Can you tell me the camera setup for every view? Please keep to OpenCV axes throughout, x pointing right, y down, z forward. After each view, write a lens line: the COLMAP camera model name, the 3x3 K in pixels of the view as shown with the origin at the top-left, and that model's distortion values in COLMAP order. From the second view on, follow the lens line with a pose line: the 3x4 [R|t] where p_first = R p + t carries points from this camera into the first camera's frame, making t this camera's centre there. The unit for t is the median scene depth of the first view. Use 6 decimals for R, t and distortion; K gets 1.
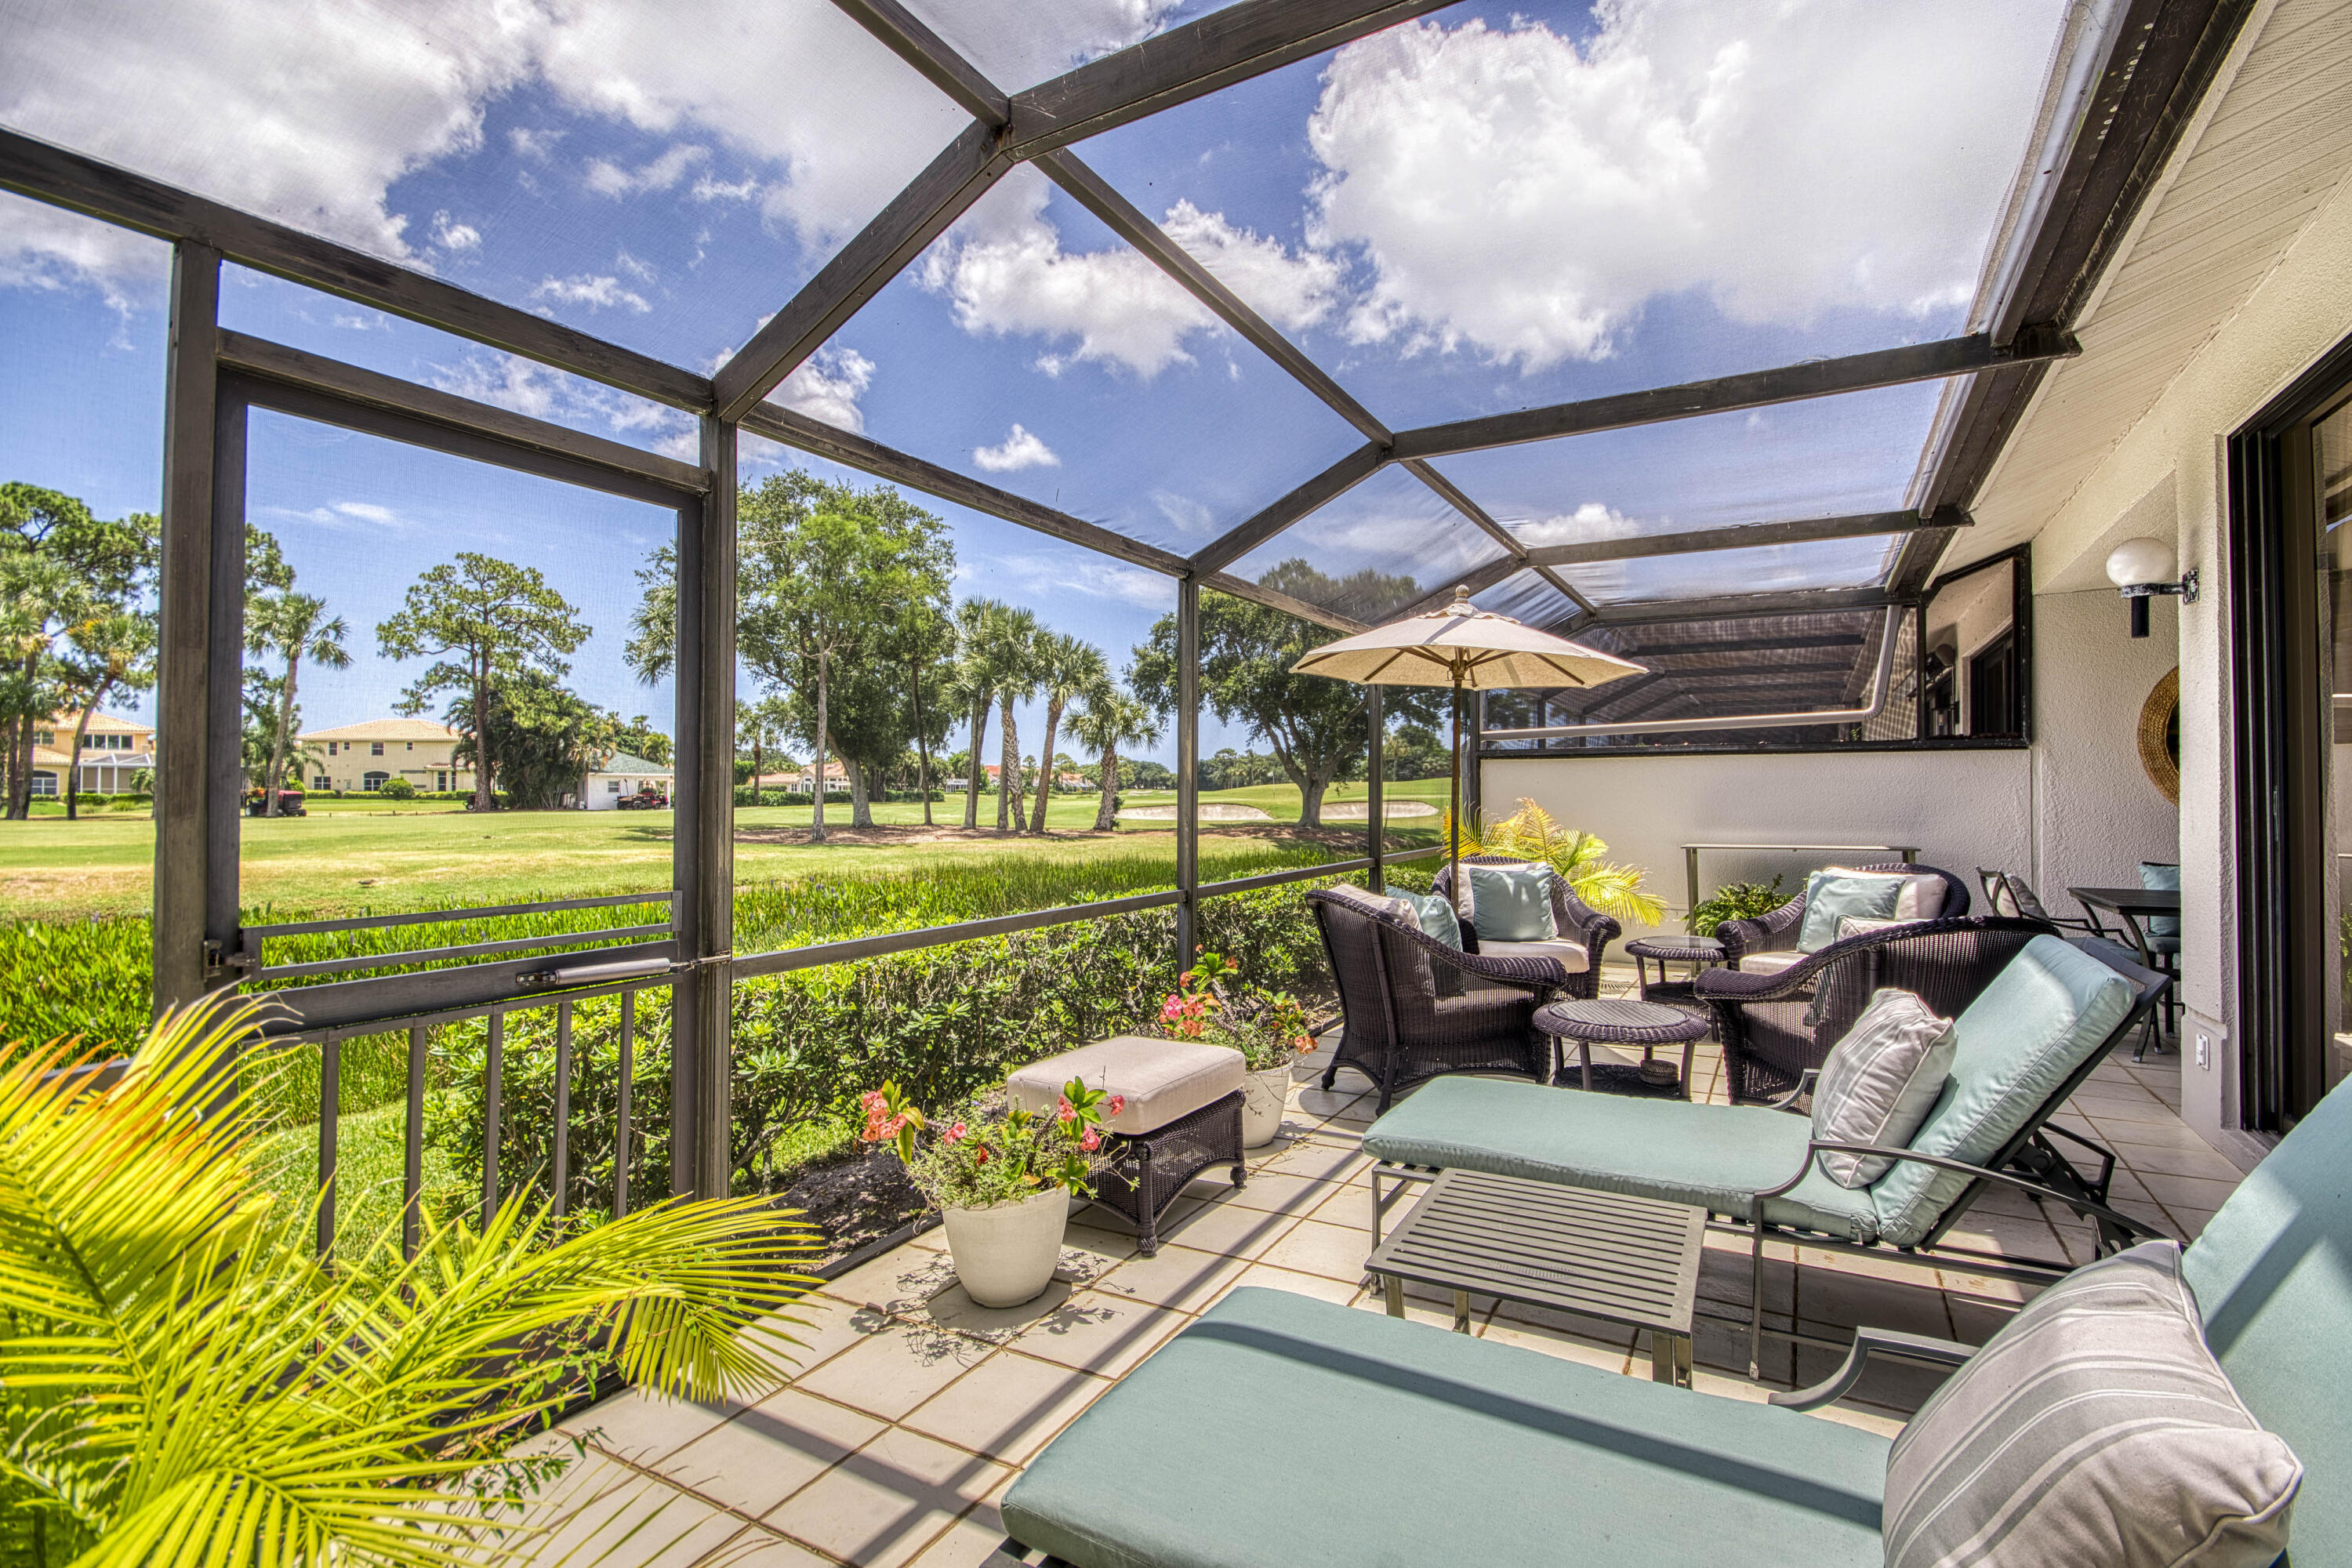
lens RADIAL K [[1061.9, 0, 1216.8], [0, 1061.9, 776.3], [0, 0, 1]] dist [0.021120, -0.019536]
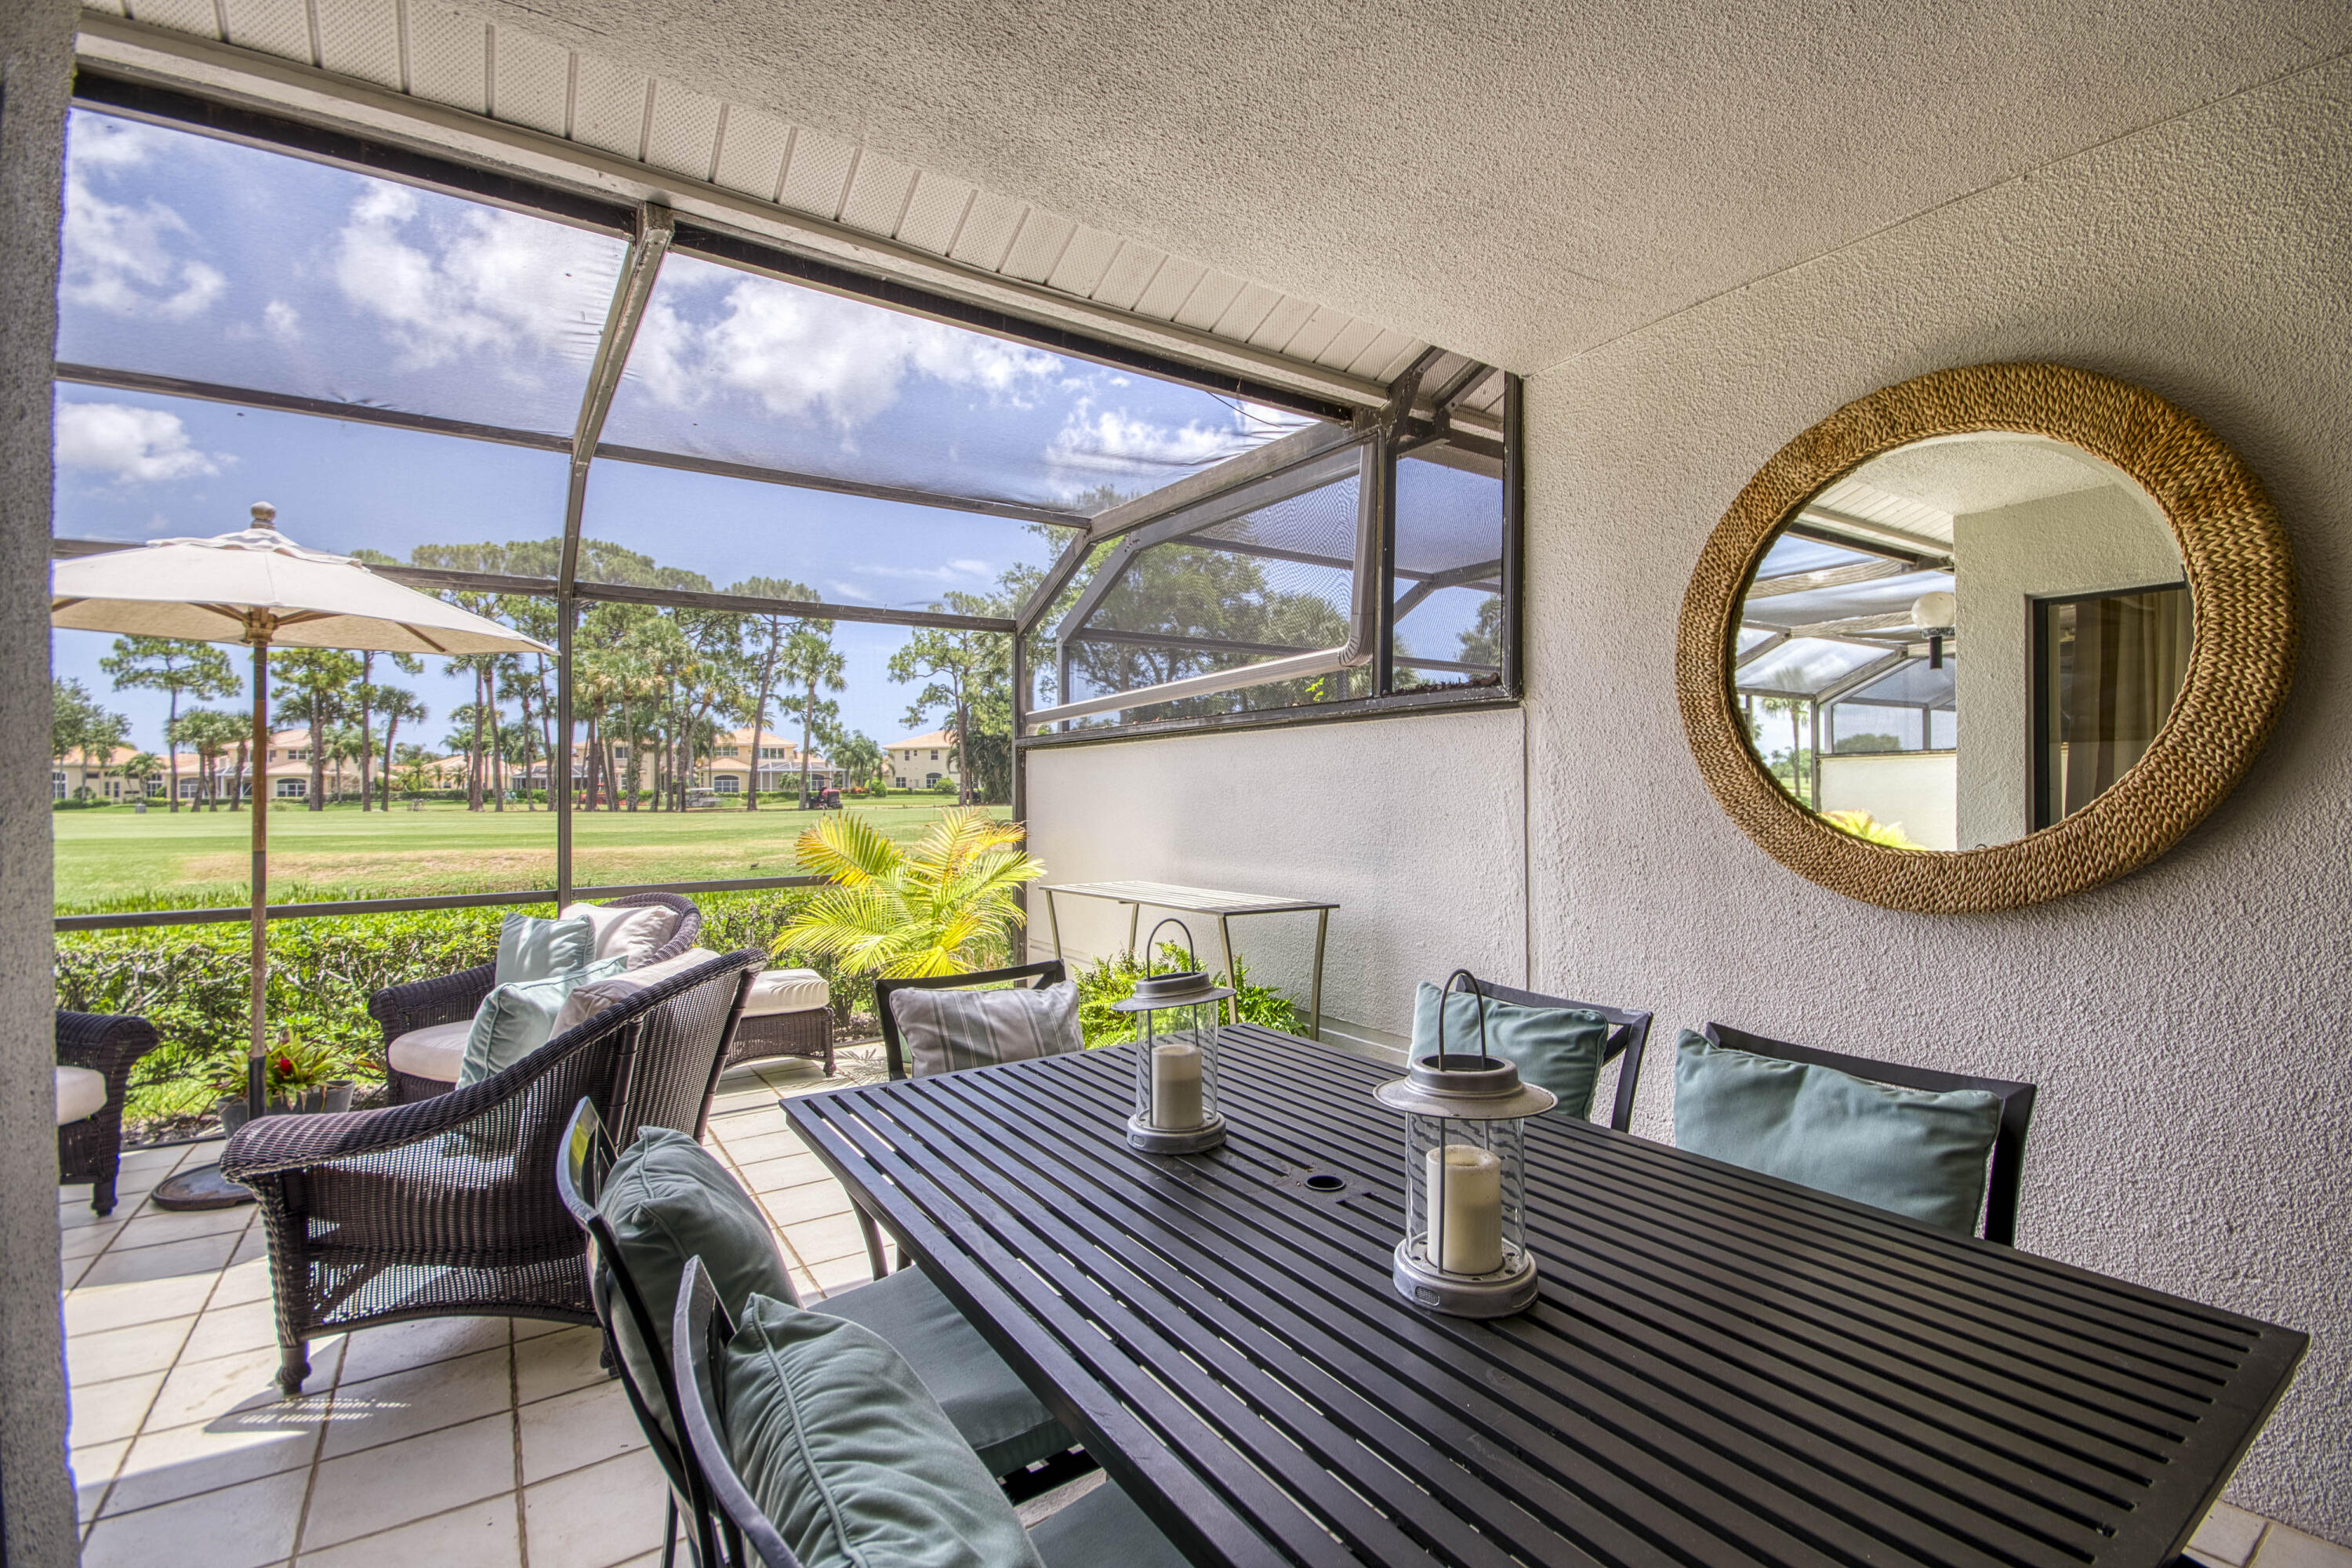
lens RADIAL K [[1048.4, 0, 1236.8], [0, 1048.4, 780.4], [0, 0, 1]] dist [0.023488, -0.016392]
pose [[0.896026, -0.008514, -0.443919, 0.183873], [0.012972, 0.999891, 0.007006, 0.000543], [0.443811, -0.012036, 0.896039, 0.115191]]
